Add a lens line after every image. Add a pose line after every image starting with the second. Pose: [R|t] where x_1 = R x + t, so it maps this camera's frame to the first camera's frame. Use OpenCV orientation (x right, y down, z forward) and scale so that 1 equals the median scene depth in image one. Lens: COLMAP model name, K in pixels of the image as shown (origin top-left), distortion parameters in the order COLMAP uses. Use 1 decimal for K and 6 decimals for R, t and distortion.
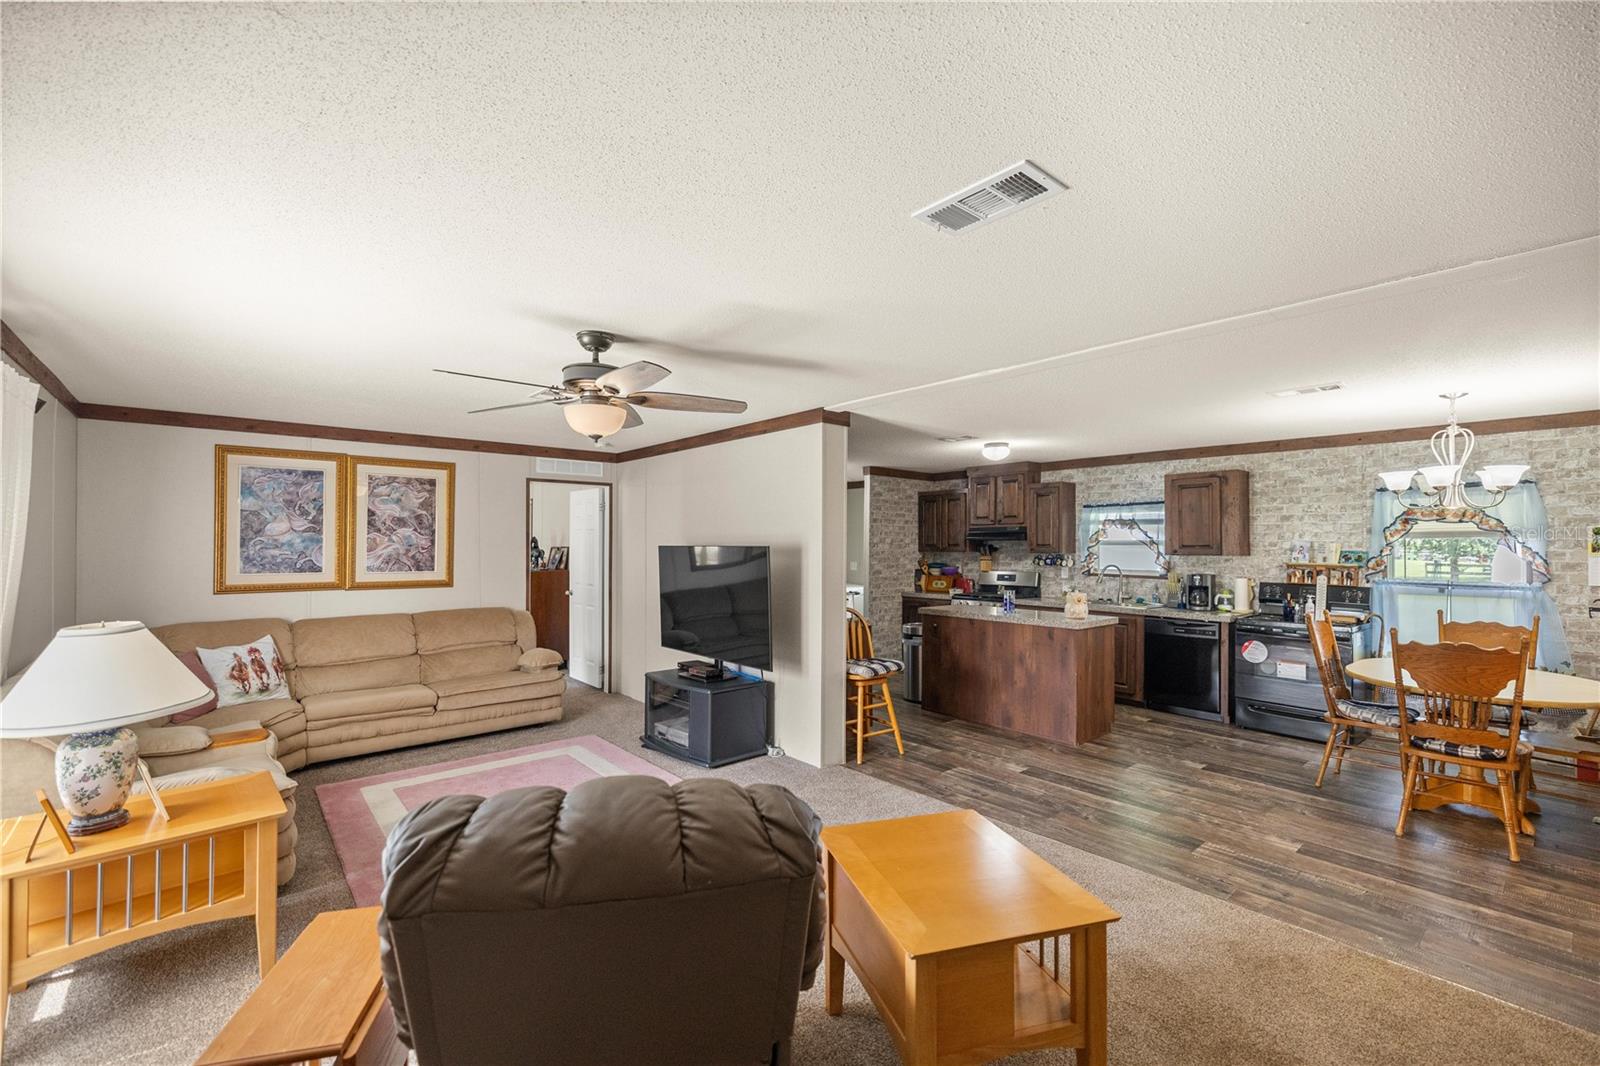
lens RADIAL K [[681.3, 0, 800.9], [0, 681.3, 531.4], [0, 0, 1]] dist [-0.001855, 0.001970]
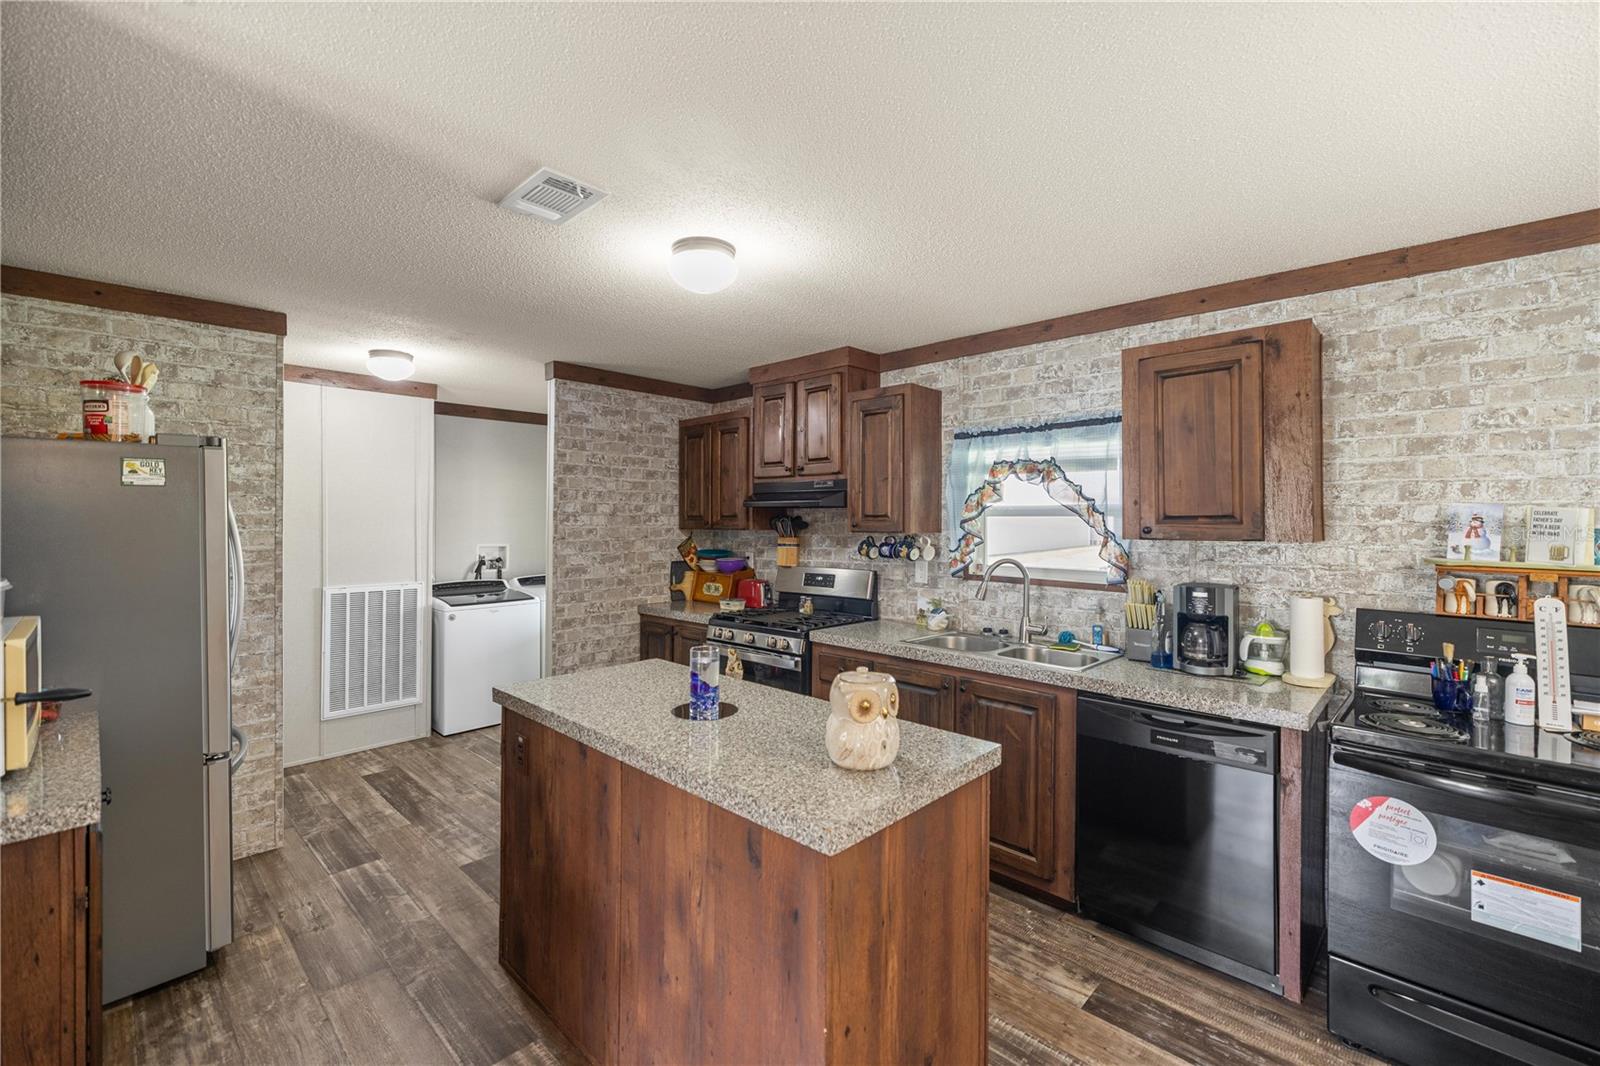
lens RADIAL K [[681.3, 0, 815.8], [0, 681.3, 512.4], [0, 0, 1]] dist [-0.001855, 0.001970]
pose [[0.993658, -0.002177, 0.112428, 0.312732], [0.000877, 0.999932, 0.011616, 0.013784], [-0.112445, -0.011443, 0.993592, 0.631632]]
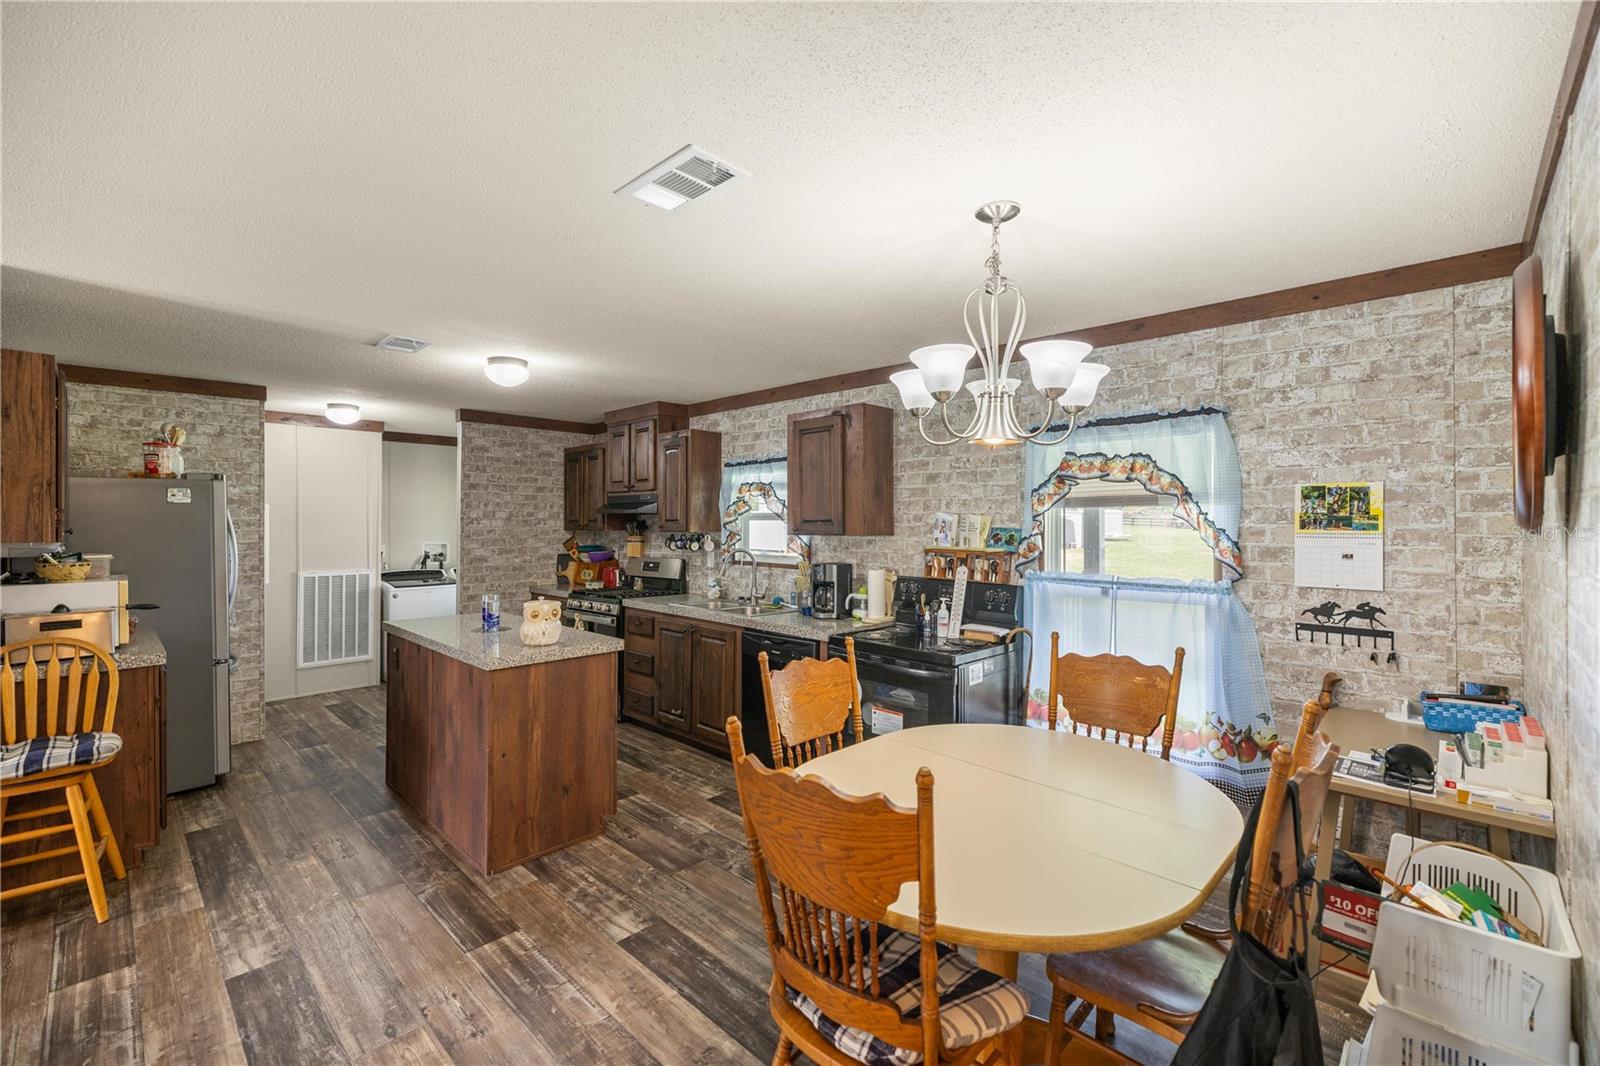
lens RADIAL K [[681.3, 0, 811.2], [0, 681.3, 516.5], [0, 0, 1]] dist [-0.001855, 0.001970]
pose [[0.994719, -0.002739, 0.102602, 0.513770], [0.001459, 0.999920, 0.012550, 0.008782], [-0.102628, -0.012334, 0.994643, 0.347535]]
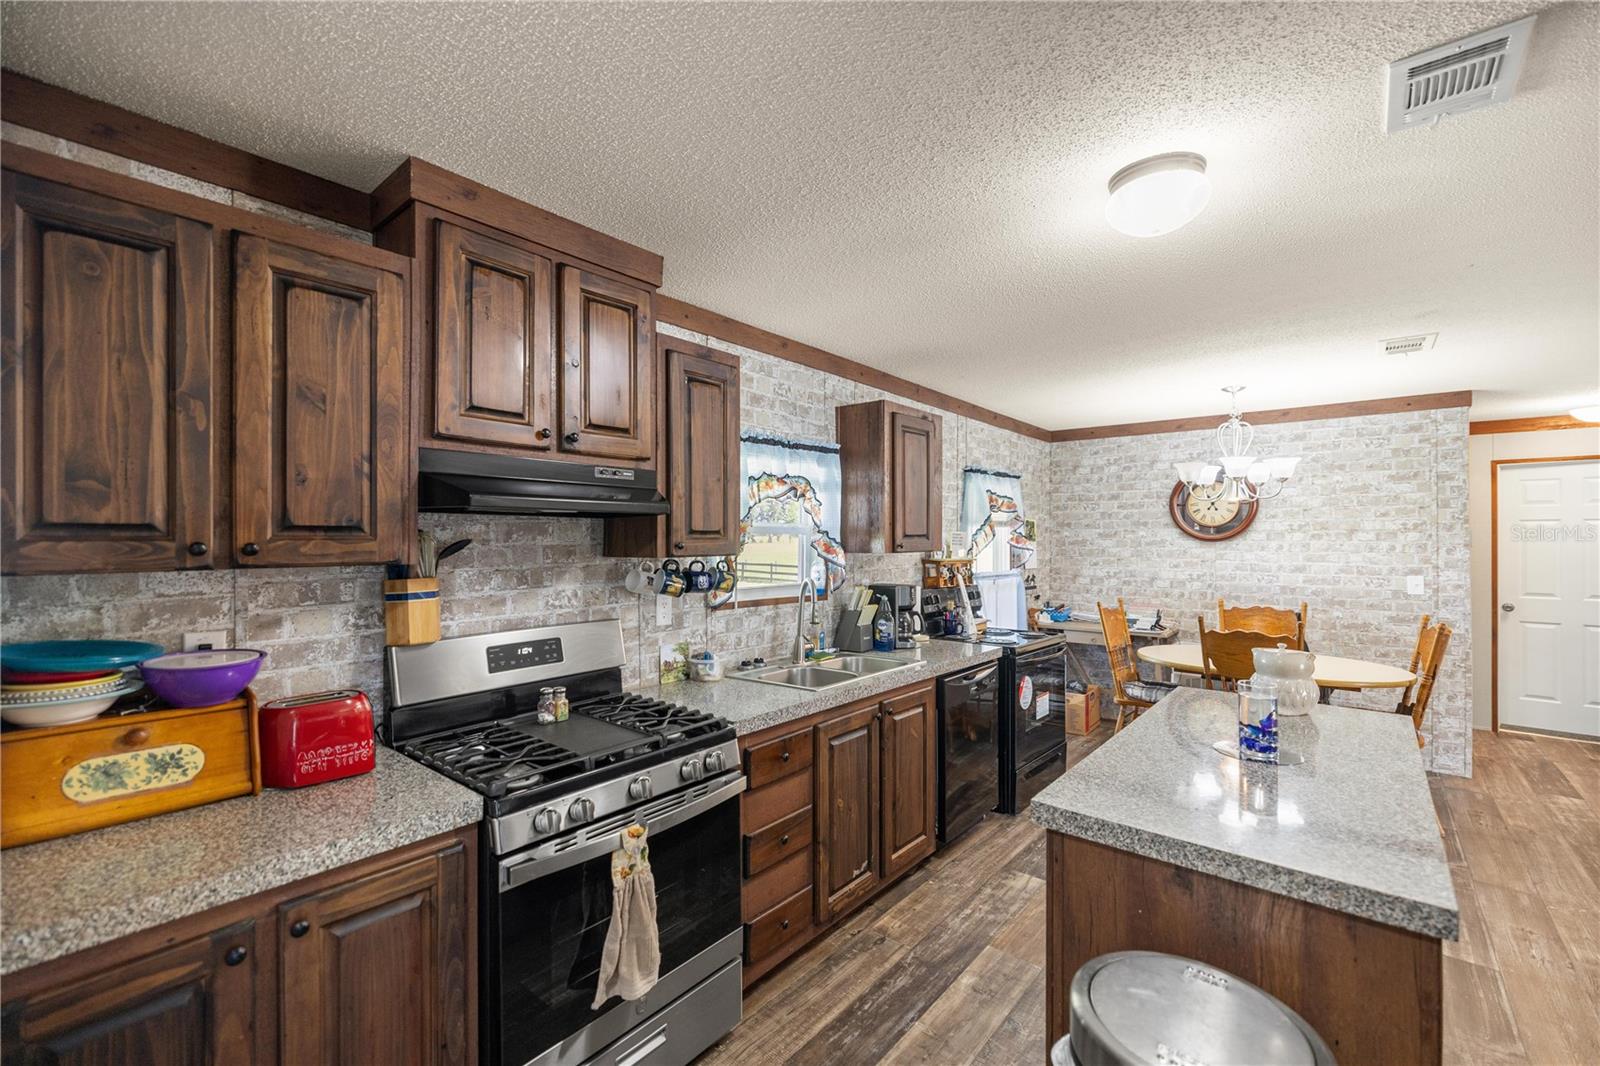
lens RADIAL K [[681.3, 0, 761.8], [0, 681.3, 537.0], [0, 0, 1]] dist [-0.001855, 0.001970]
pose [[-0.138842, -0.000763, 0.990314, 0.030853], [-0.020353, 0.999791, -0.002083, 0.026776], [-0.990105, -0.020445, -0.138829, 1.225713]]
